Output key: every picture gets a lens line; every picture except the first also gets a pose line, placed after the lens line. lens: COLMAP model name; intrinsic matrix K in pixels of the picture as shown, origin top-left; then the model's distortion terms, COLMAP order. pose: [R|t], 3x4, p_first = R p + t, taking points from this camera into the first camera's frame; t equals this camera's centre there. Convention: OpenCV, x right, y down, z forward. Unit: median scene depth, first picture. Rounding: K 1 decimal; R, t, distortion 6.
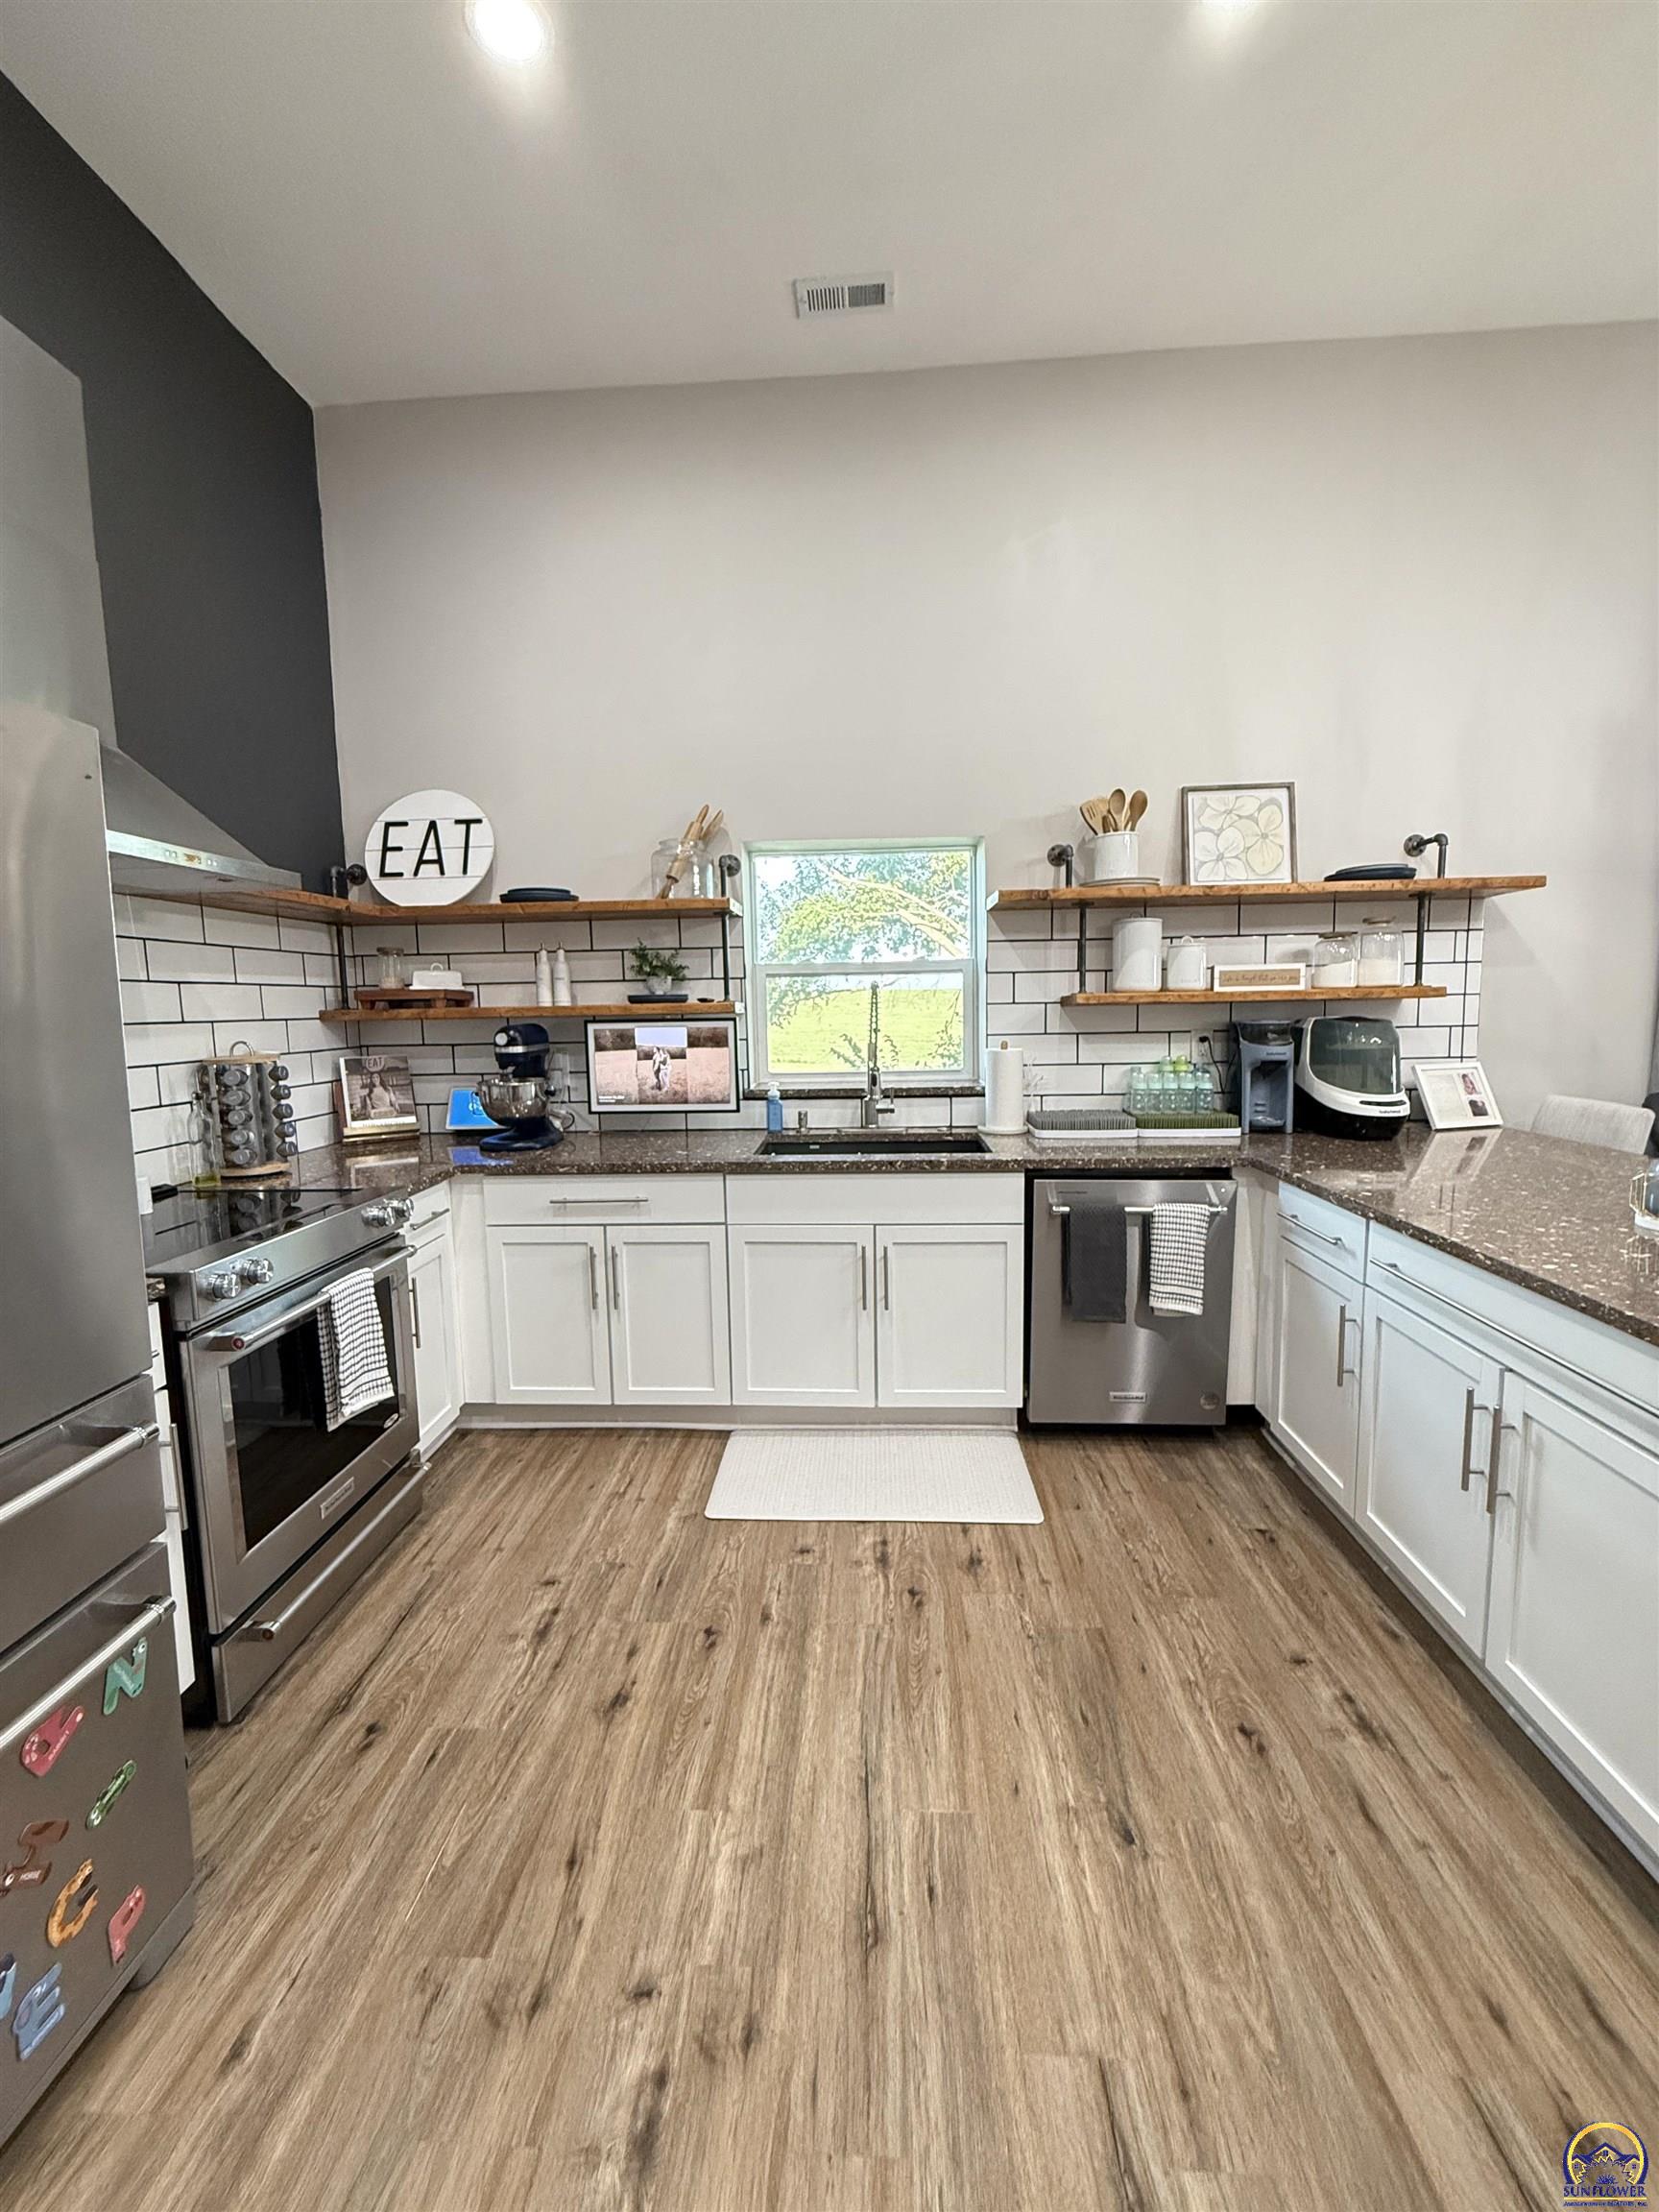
lens RADIAL K [[879.7, 0, 829.4], [0, 879.7, 1100.5], [0, 0, 1]] dist [-0.001167, -0.000250]
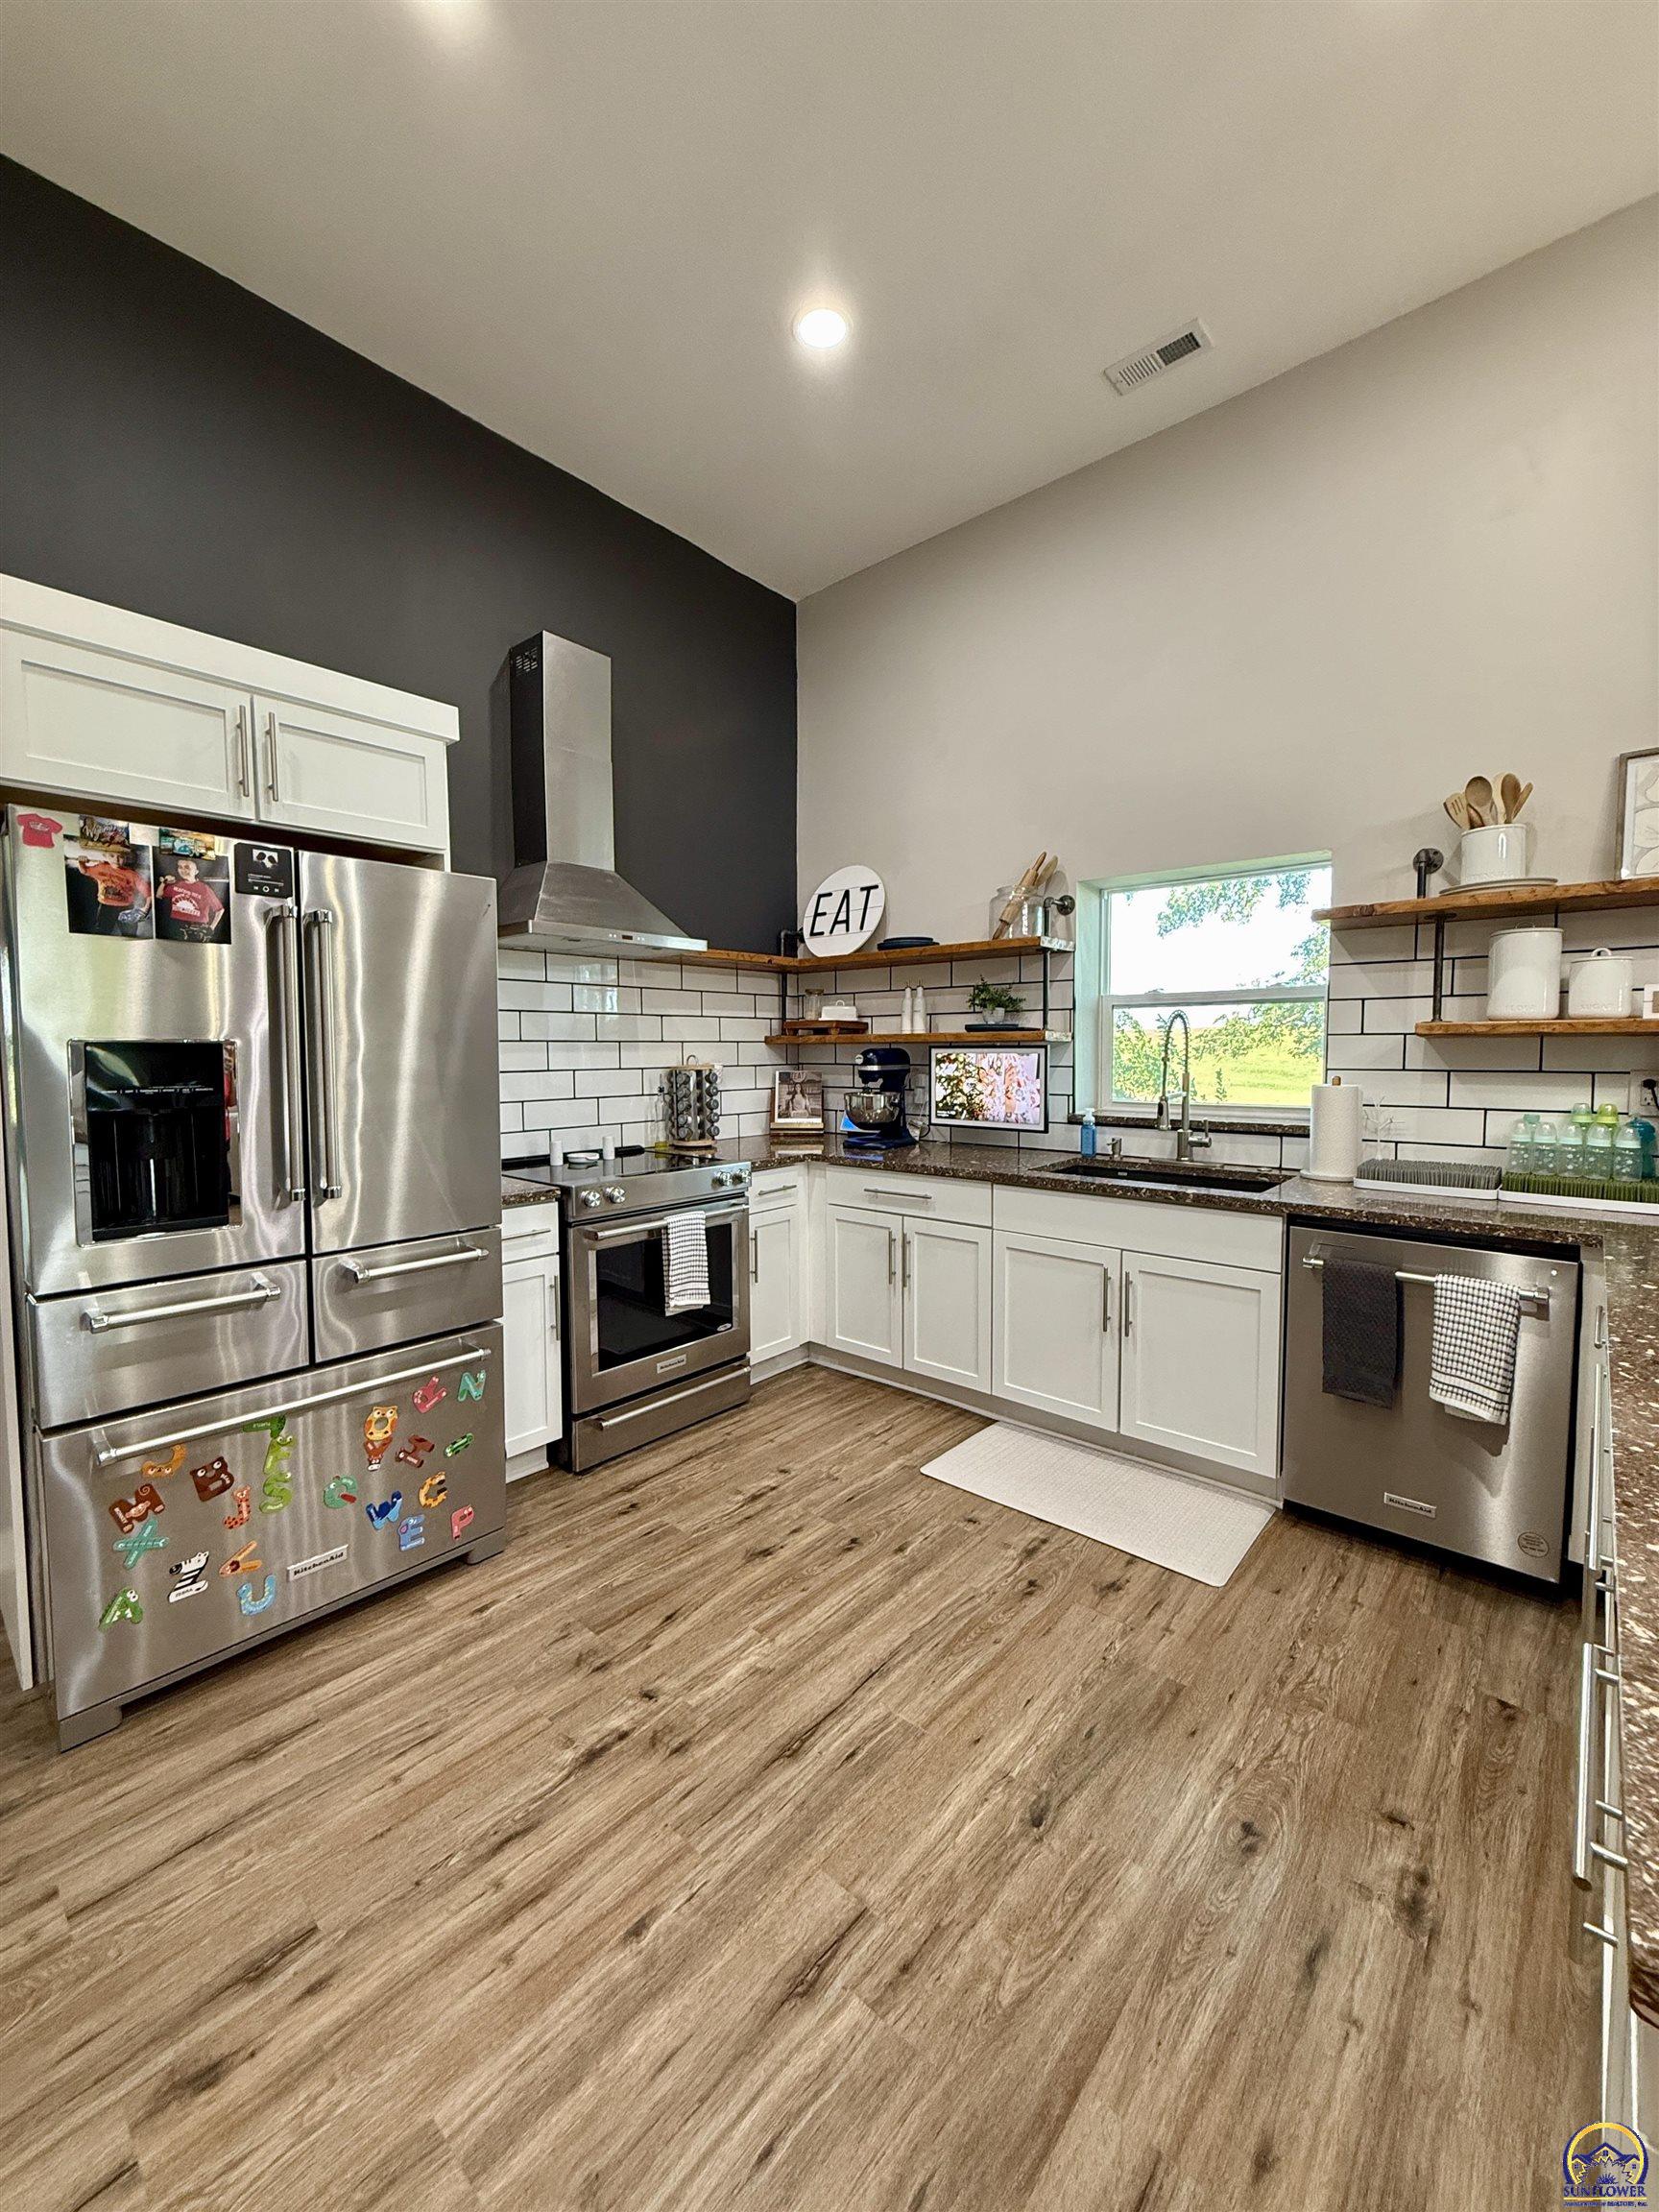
lens RADIAL K [[879.7, 0, 829.4], [0, 879.7, 1100.5], [0, 0, 1]] dist [-0.001167, -0.000250]
pose [[0.783664, 0.052551, -0.618958, 0.407576], [-0.078189, 0.996835, -0.014361, 0.011365], [0.616244, 0.059649, 0.785293, -0.011652]]
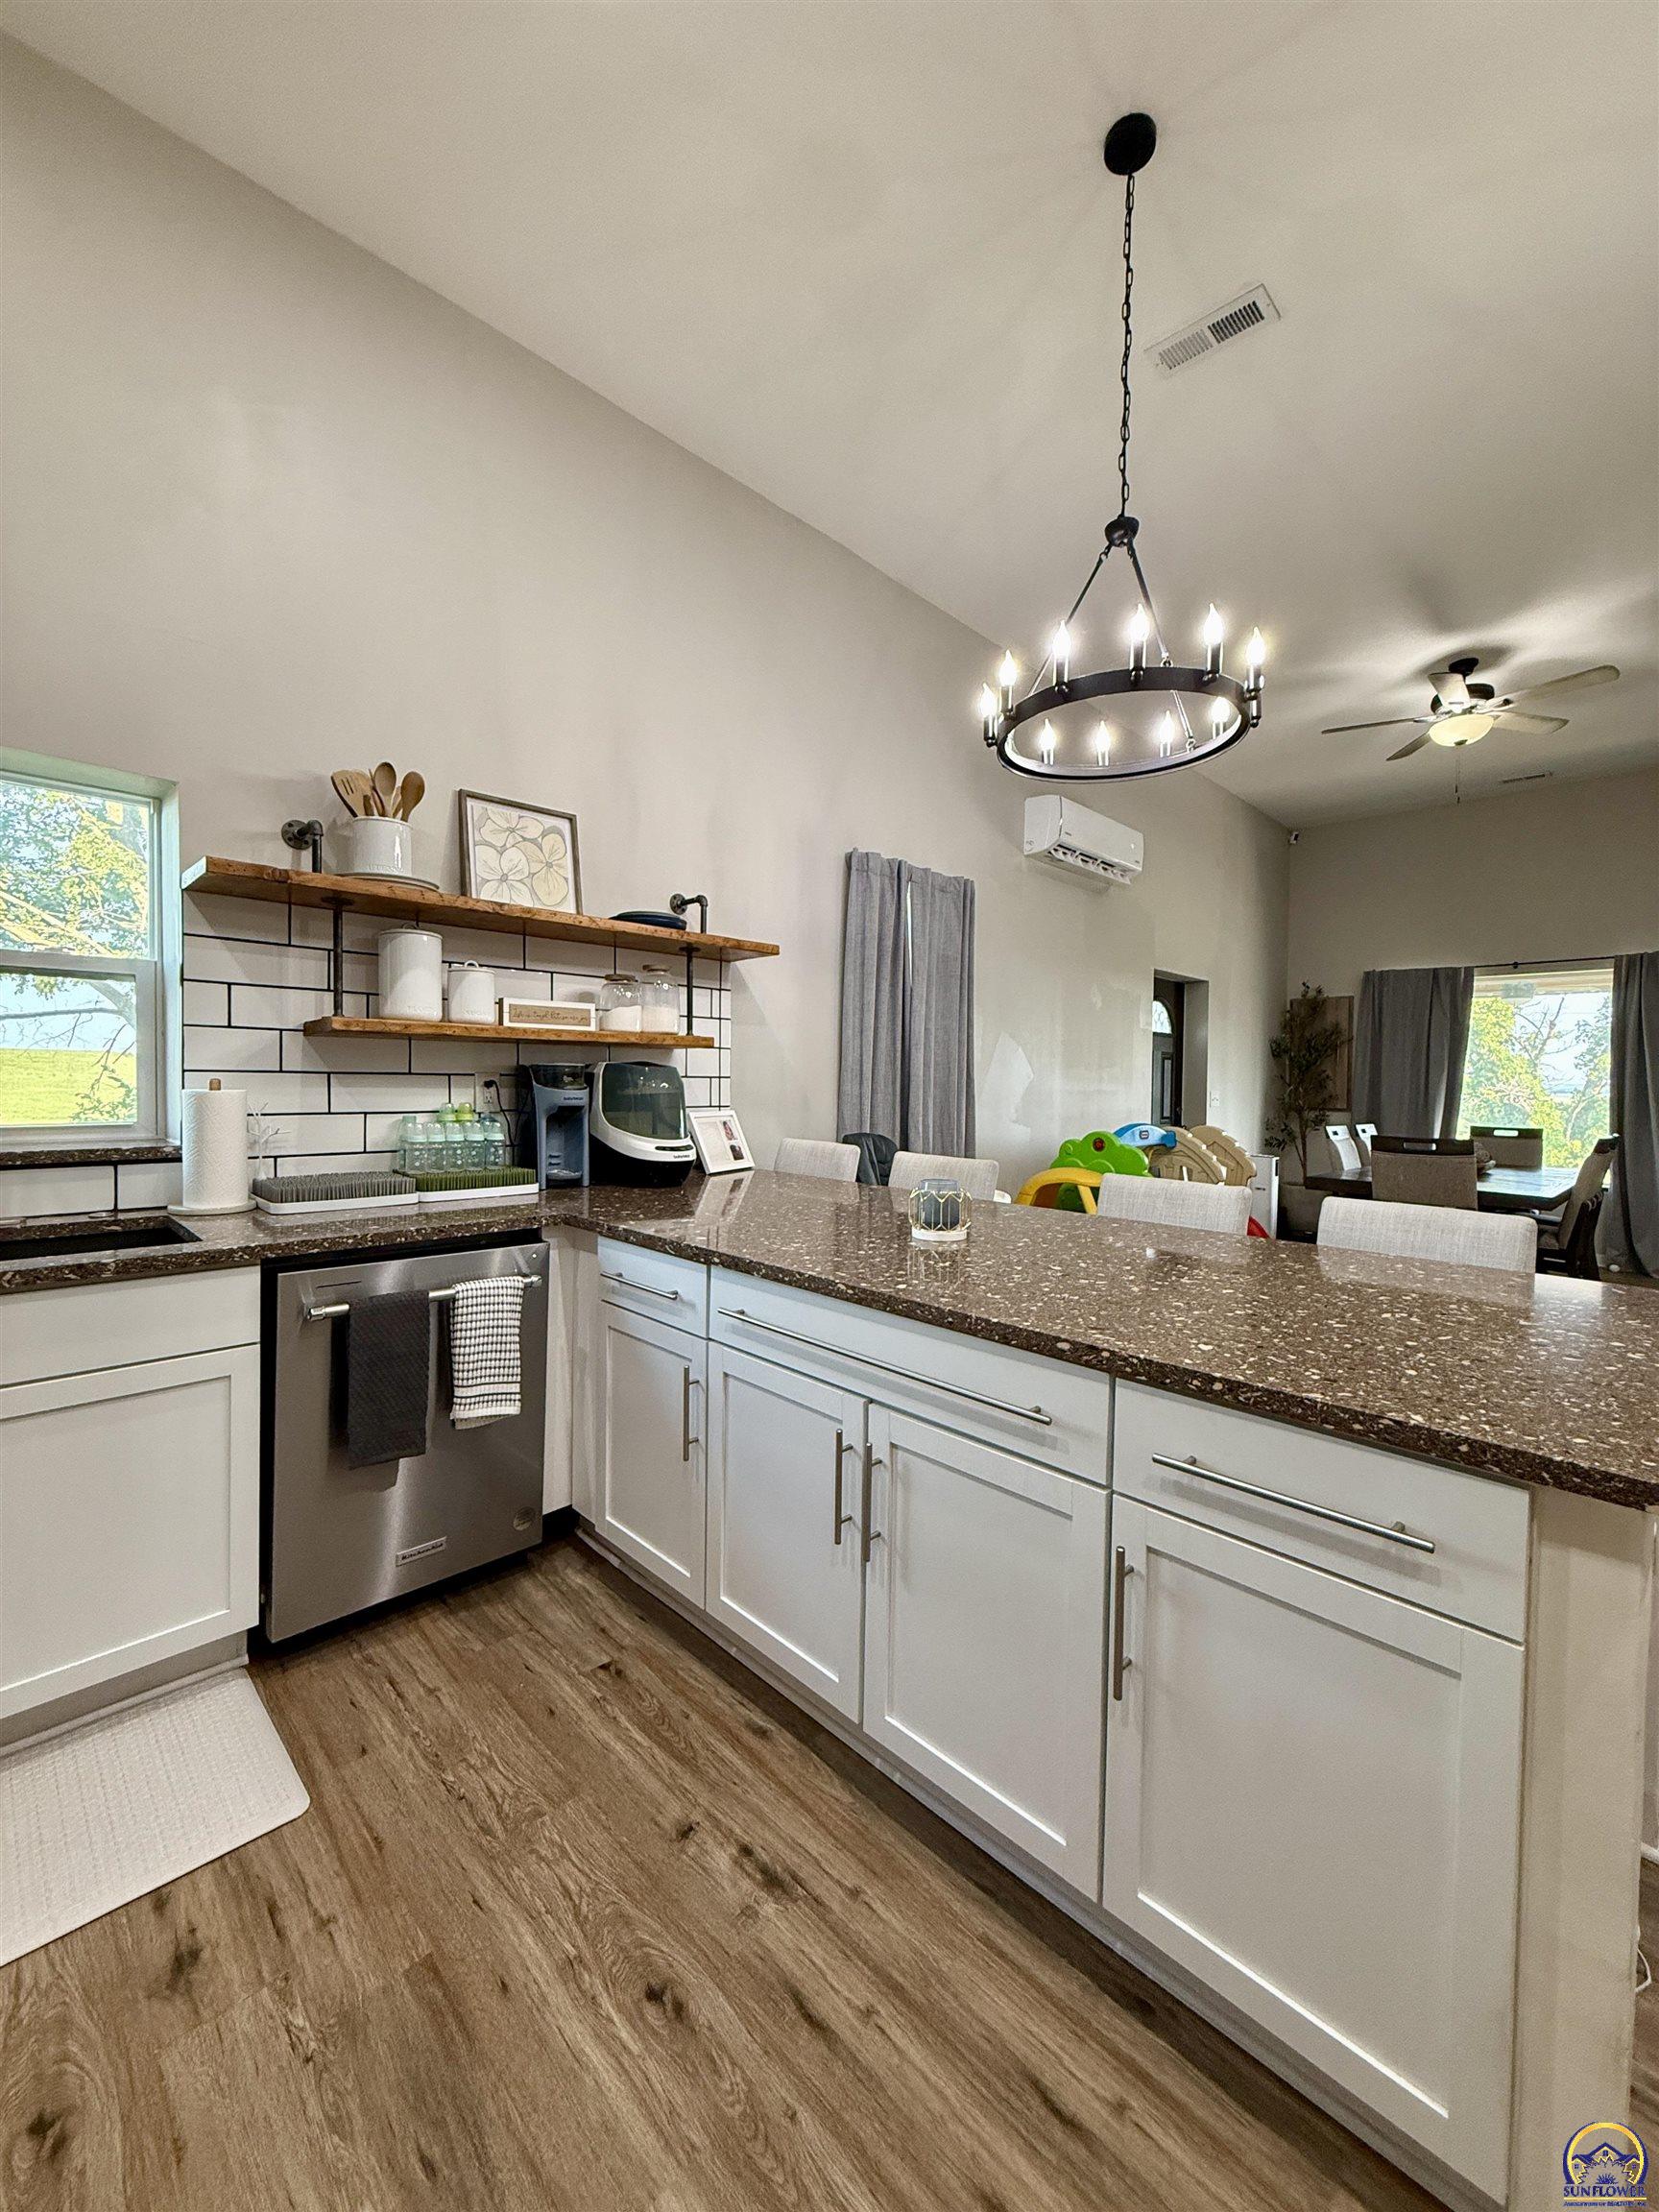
lens RADIAL K [[881.9, 0, 827.0], [0, 881.9, 1097.3], [0, 0, 1]] dist [0.000213, 0.000186]
pose [[0.673431, 0.012859, 0.739138, 0.012595], [0.053039, 0.996431, -0.065659, 0.020969], [-0.737345, 0.083420, 0.670346, 0.213869]]
